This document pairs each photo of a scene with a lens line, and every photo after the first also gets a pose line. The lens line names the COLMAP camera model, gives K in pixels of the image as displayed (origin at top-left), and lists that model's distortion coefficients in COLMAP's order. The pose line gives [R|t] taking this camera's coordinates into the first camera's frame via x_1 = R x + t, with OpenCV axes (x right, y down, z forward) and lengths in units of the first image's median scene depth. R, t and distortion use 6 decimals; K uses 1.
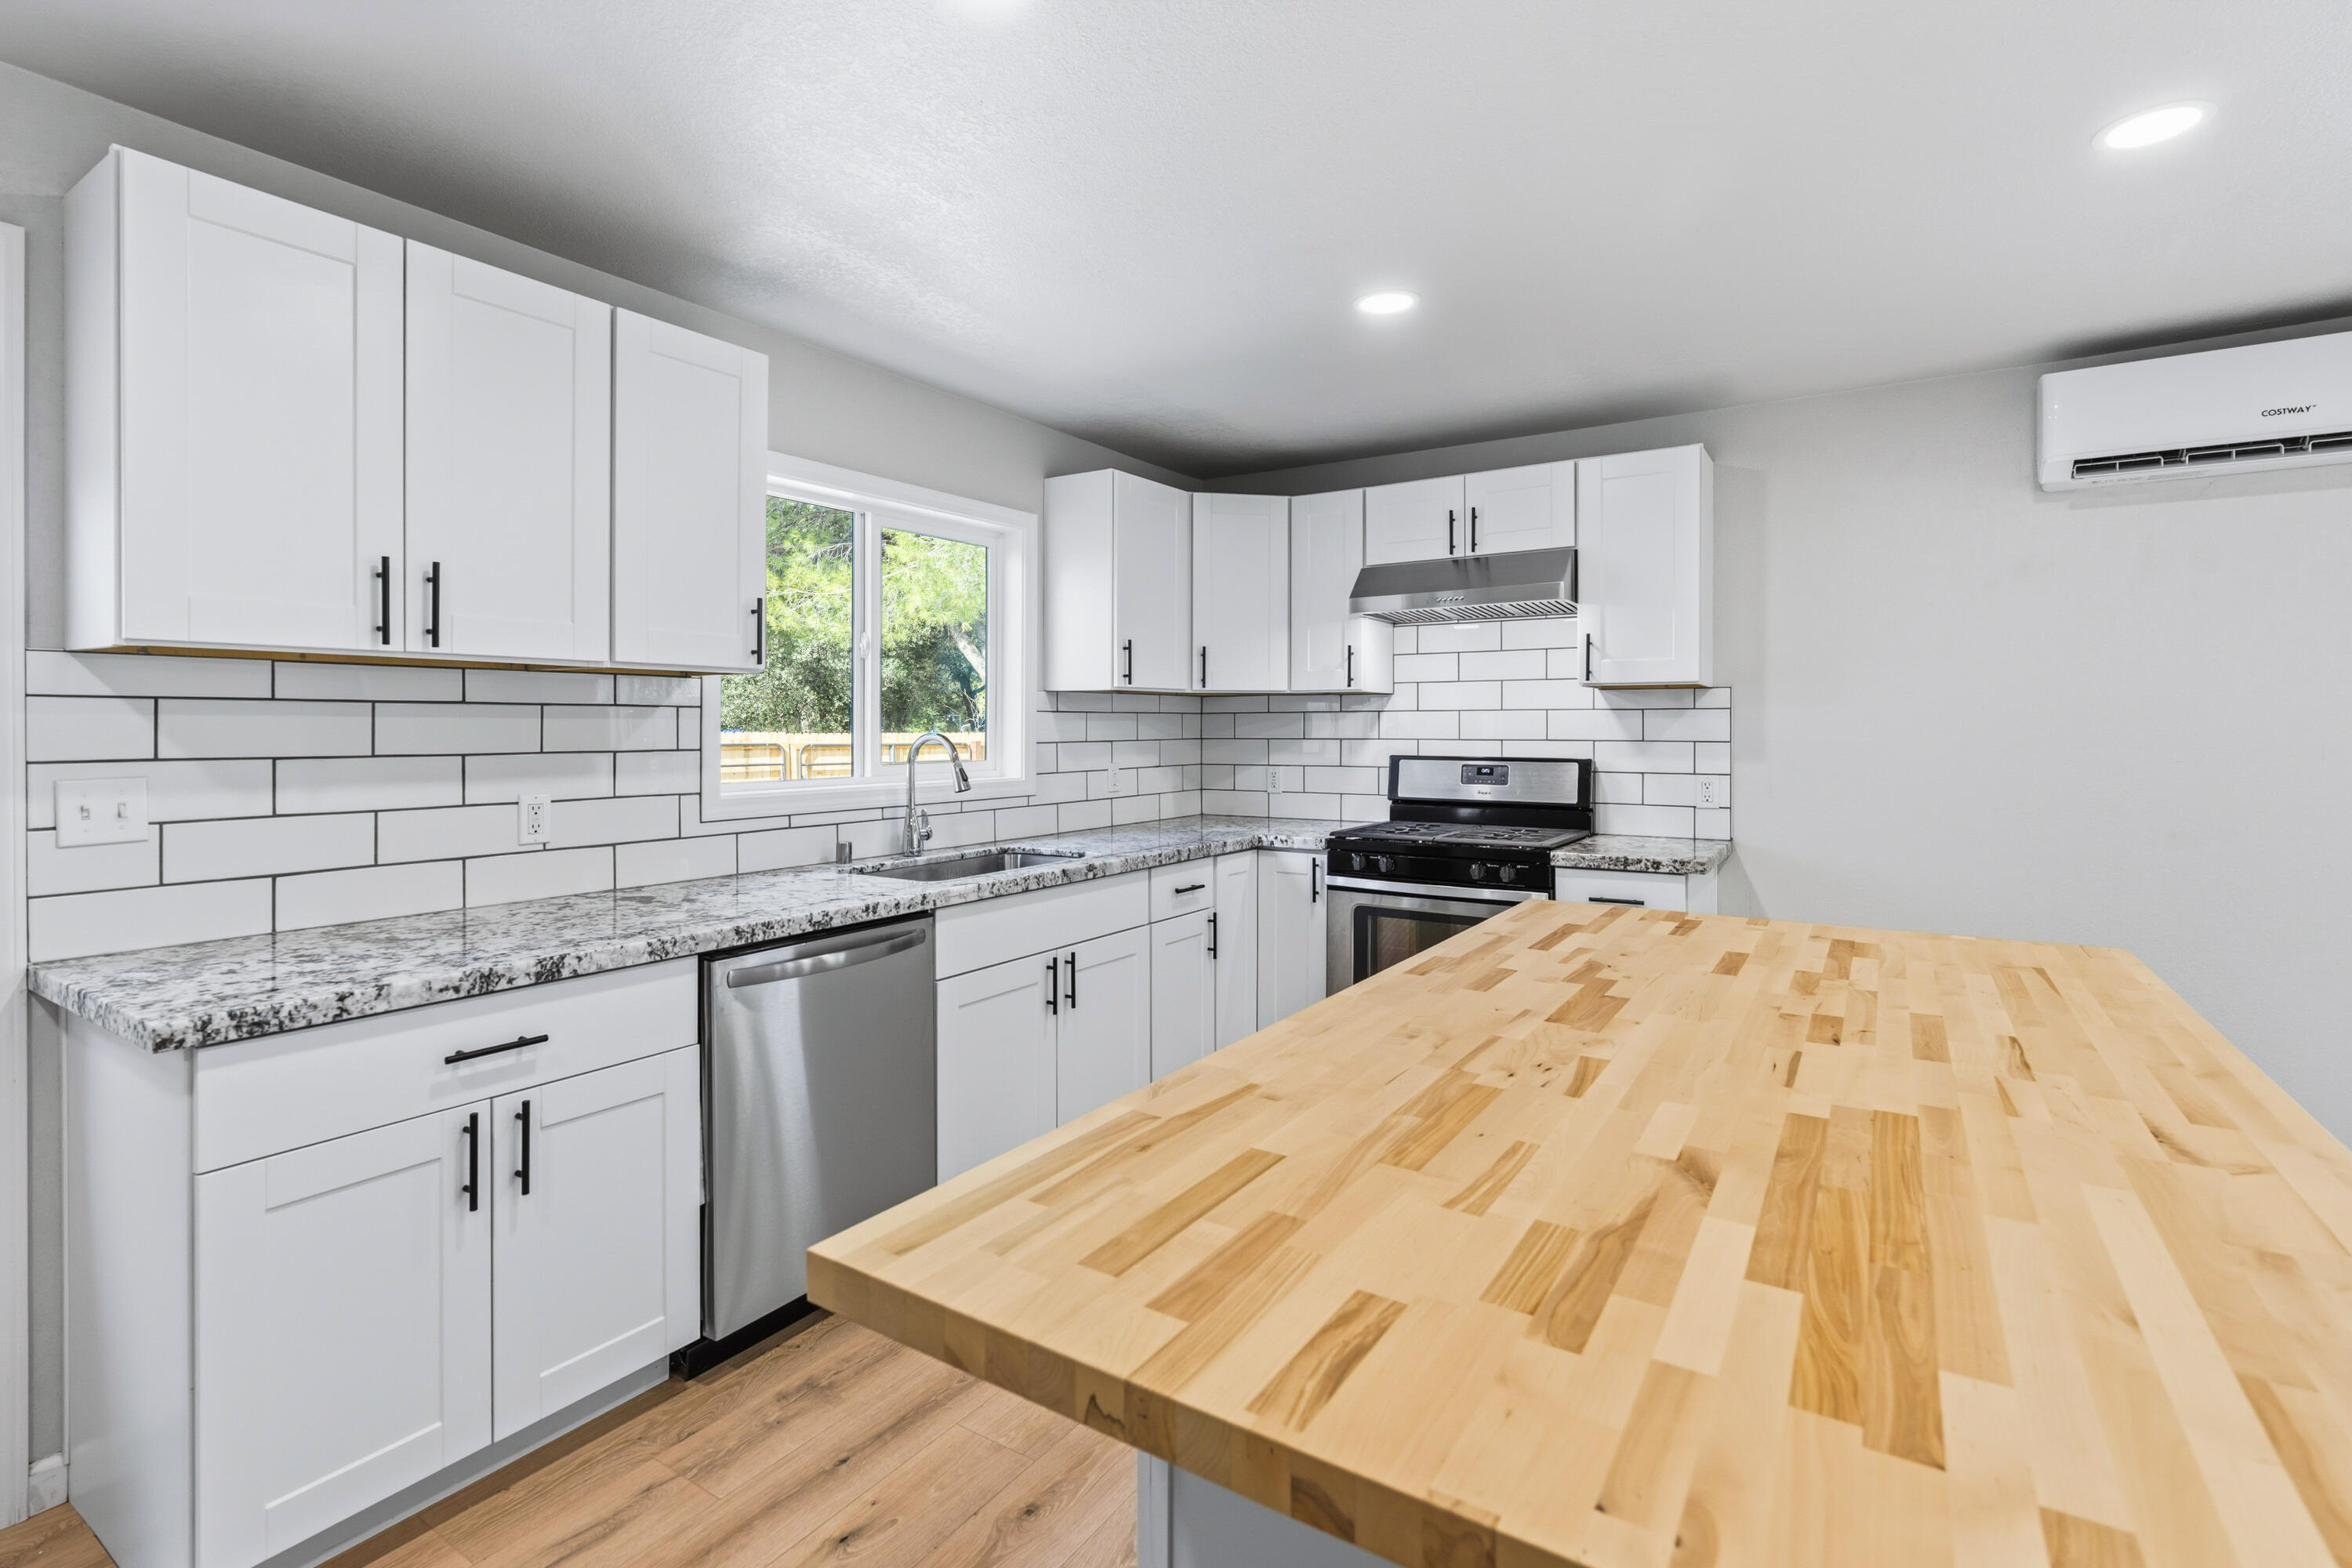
lens RADIAL K [[1087.9, 0, 1178.5], [0, 1087.9, 713.6], [0, 0, 1]] dist [-0.009940, 0.003648]
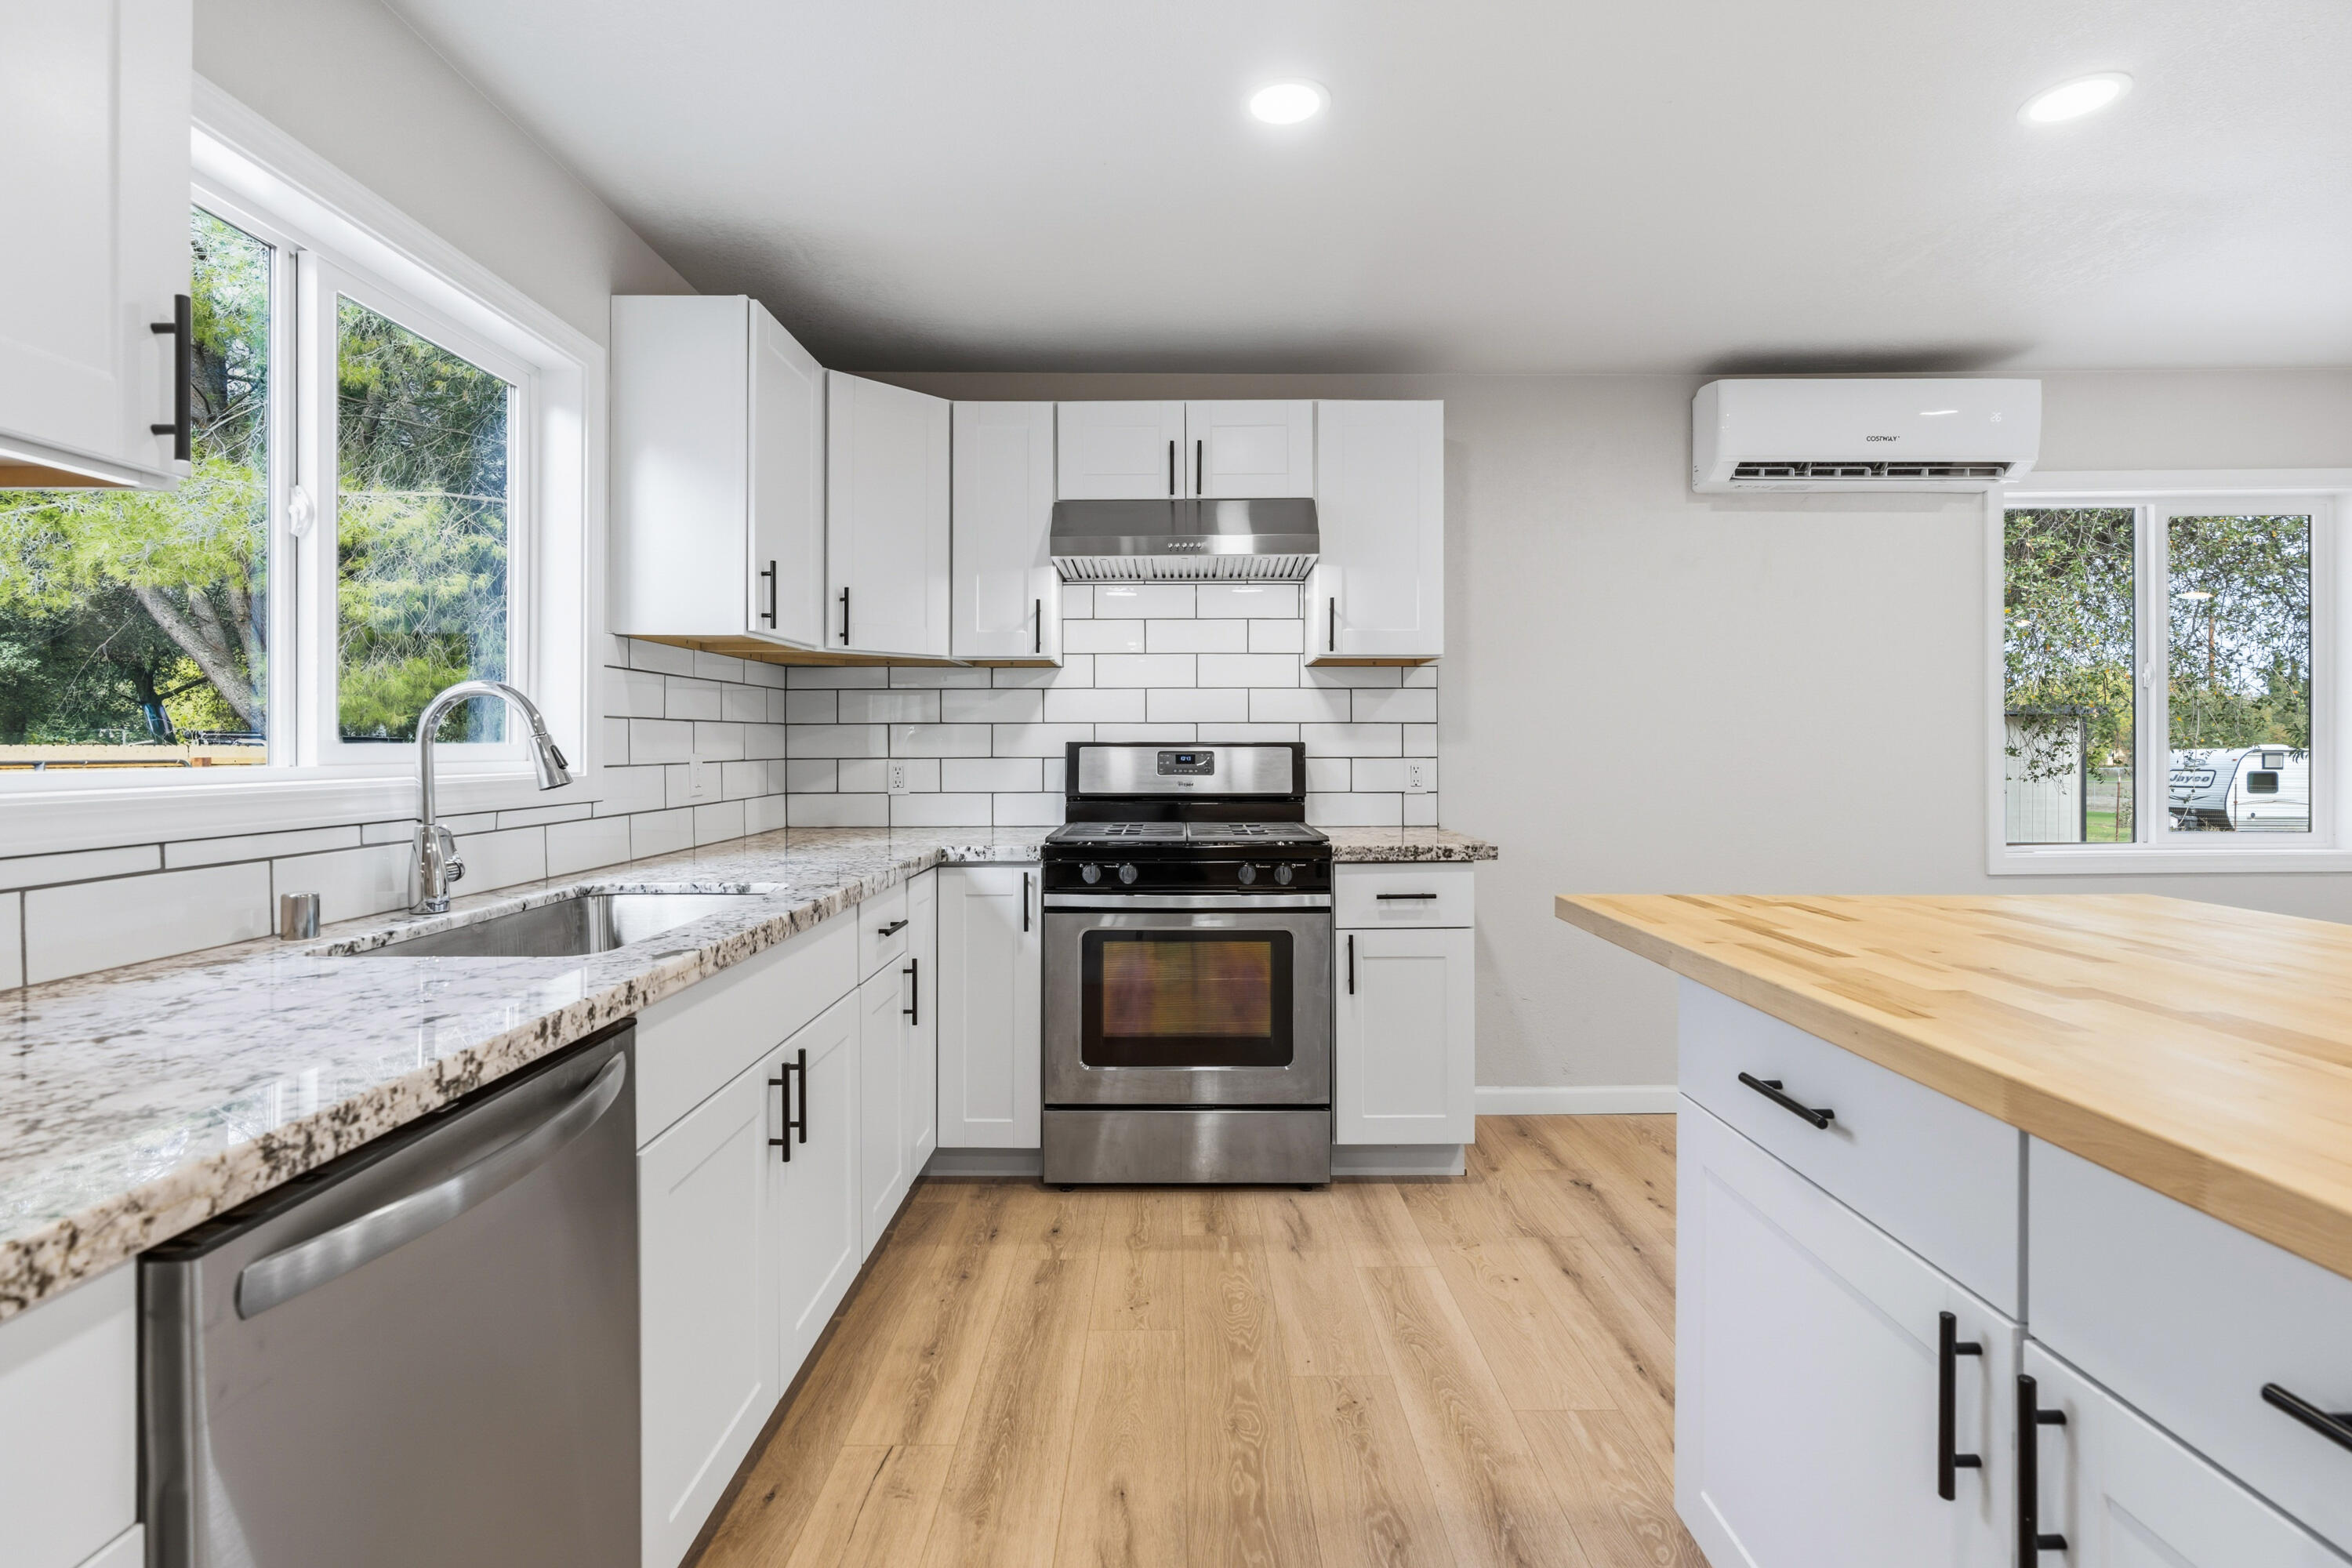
lens RADIAL K [[1087.9, 0, 1174.4], [0, 1087.9, 738.0], [0, 0, 1]] dist [-0.009940, 0.003648]
pose [[0.837245, 0.003807, 0.546815, -0.217986], [-0.006312, 0.999976, 0.002702, 0.039636], [-0.546791, -0.005713, 0.837249, 0.337792]]
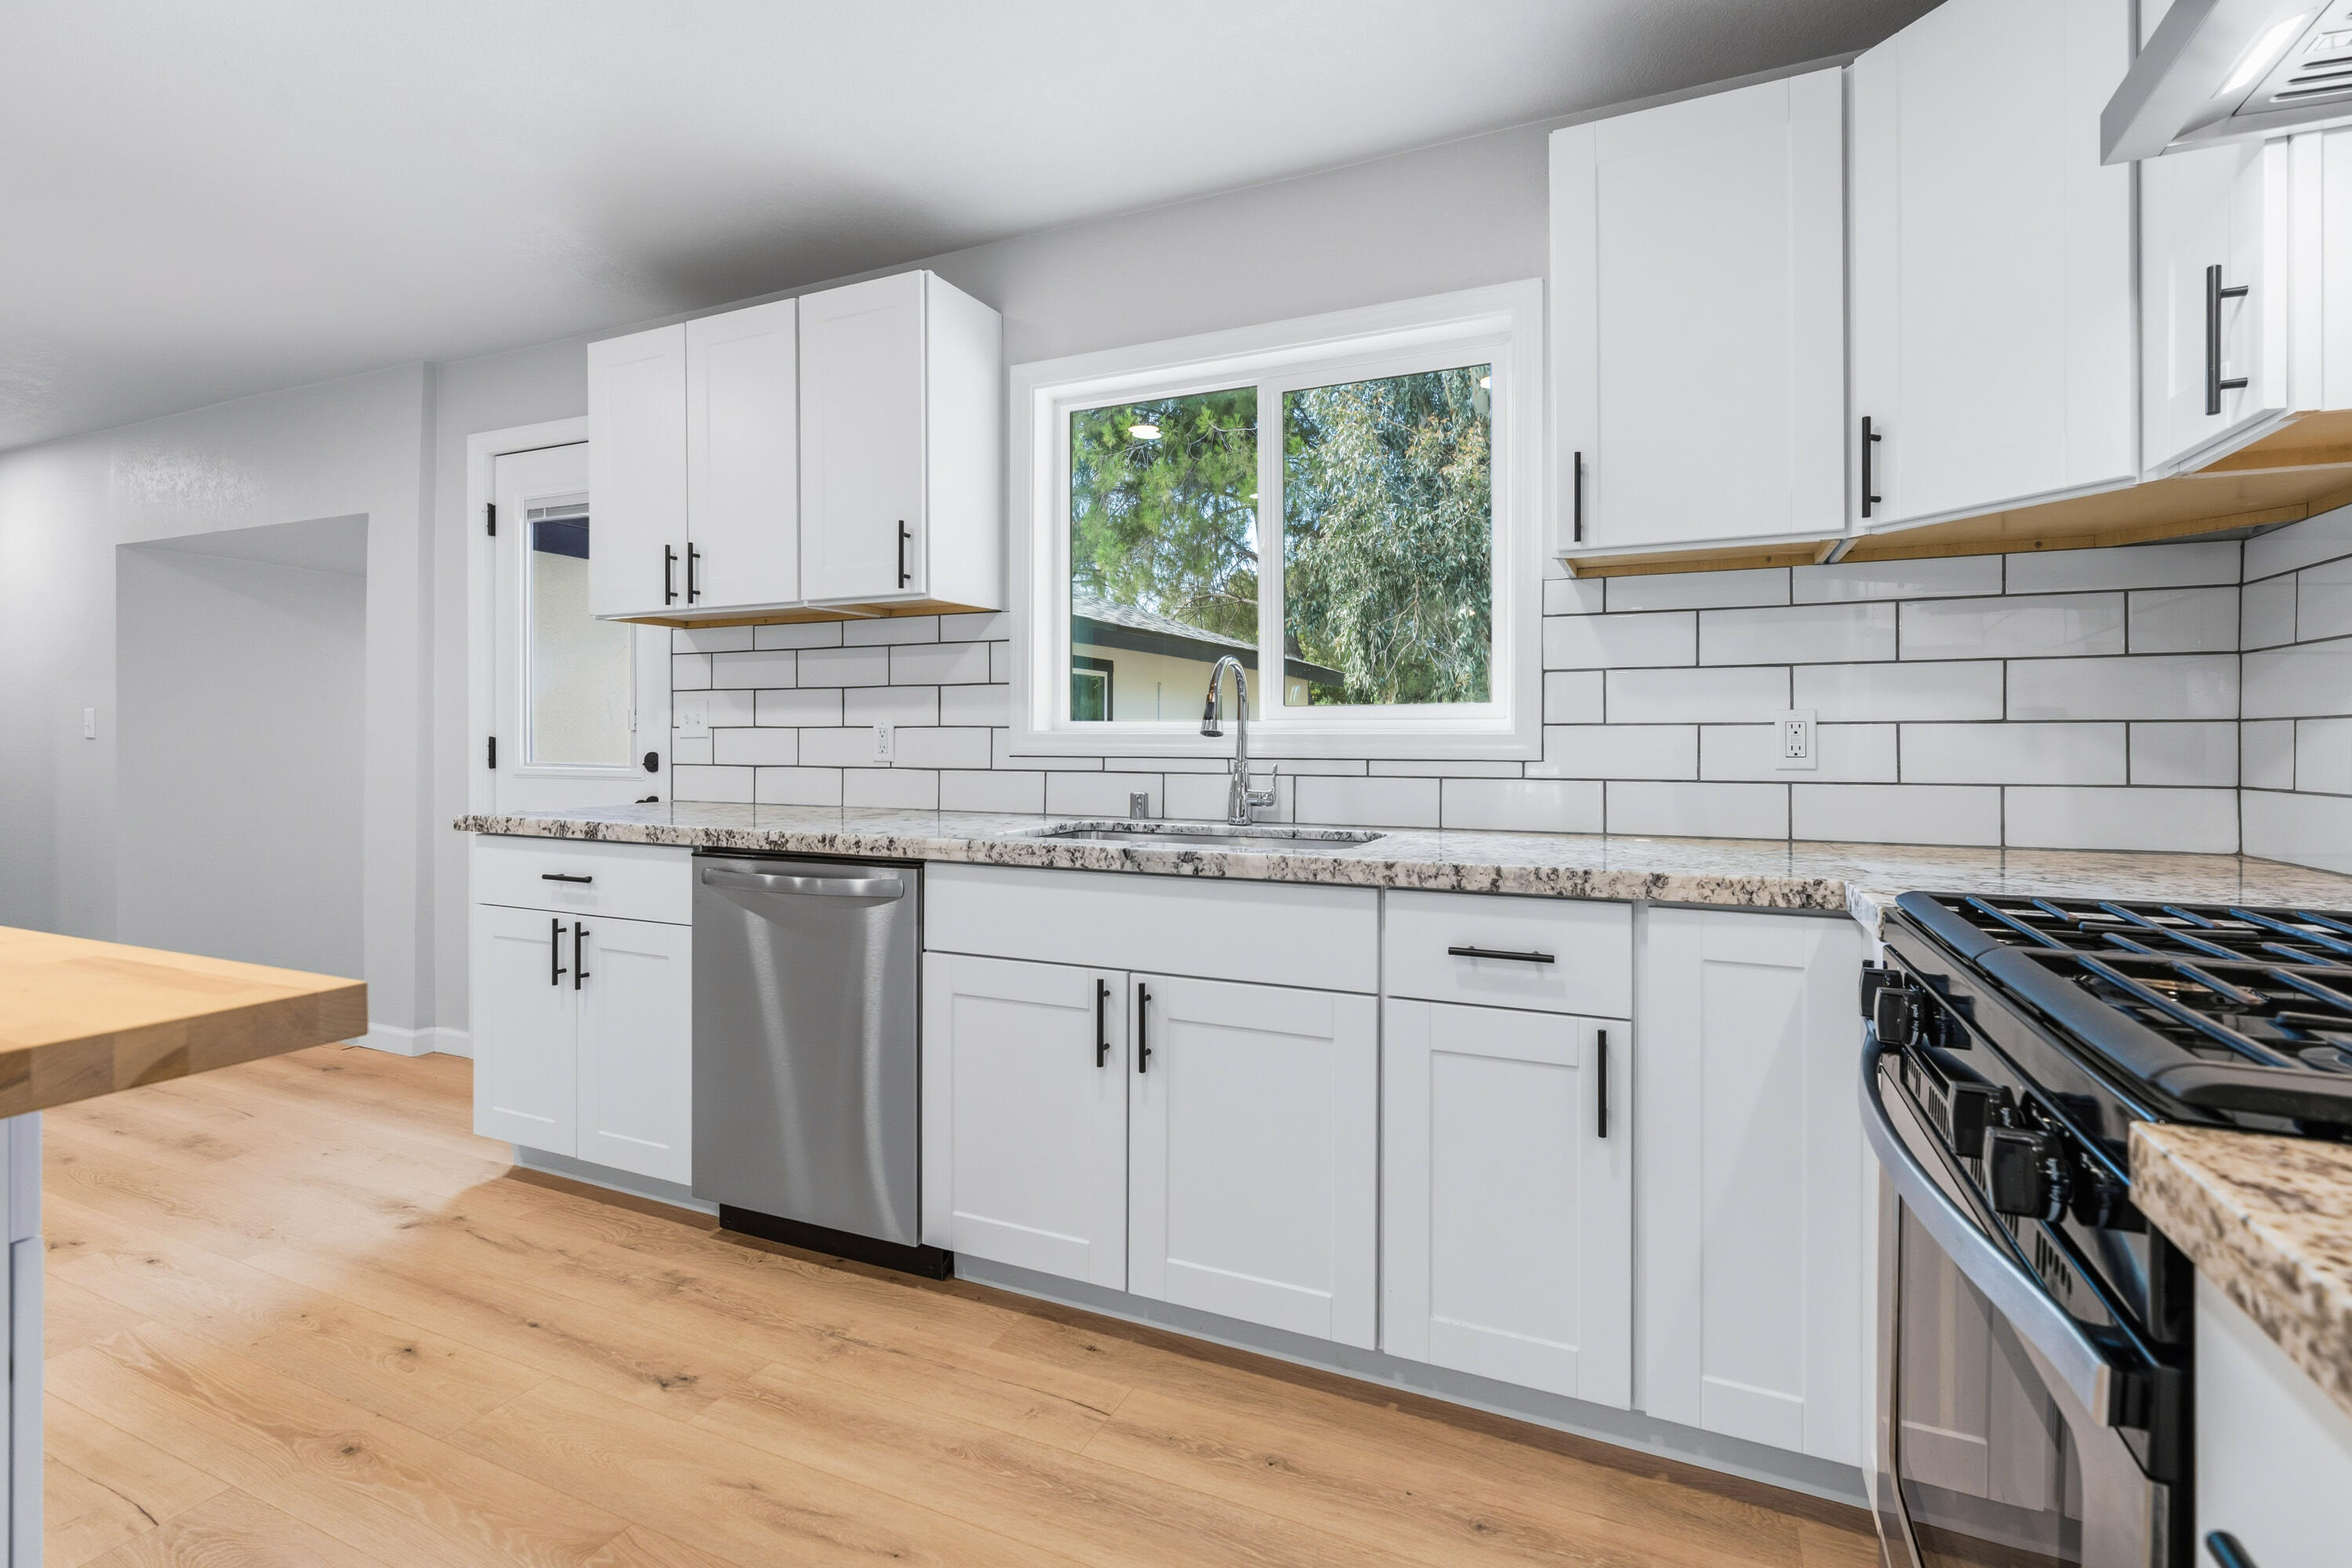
lens RADIAL K [[1087.9, 0, 1165.8], [0, 1087.9, 736.2], [0, 0, 1]] dist [-0.009940, 0.003648]
pose [[0.155003, -0.000636, -0.987914, 0.454242], [0.008971, 0.999959, 0.000764, 0.066153], [0.987873, -0.008981, 0.155002, 0.794411]]
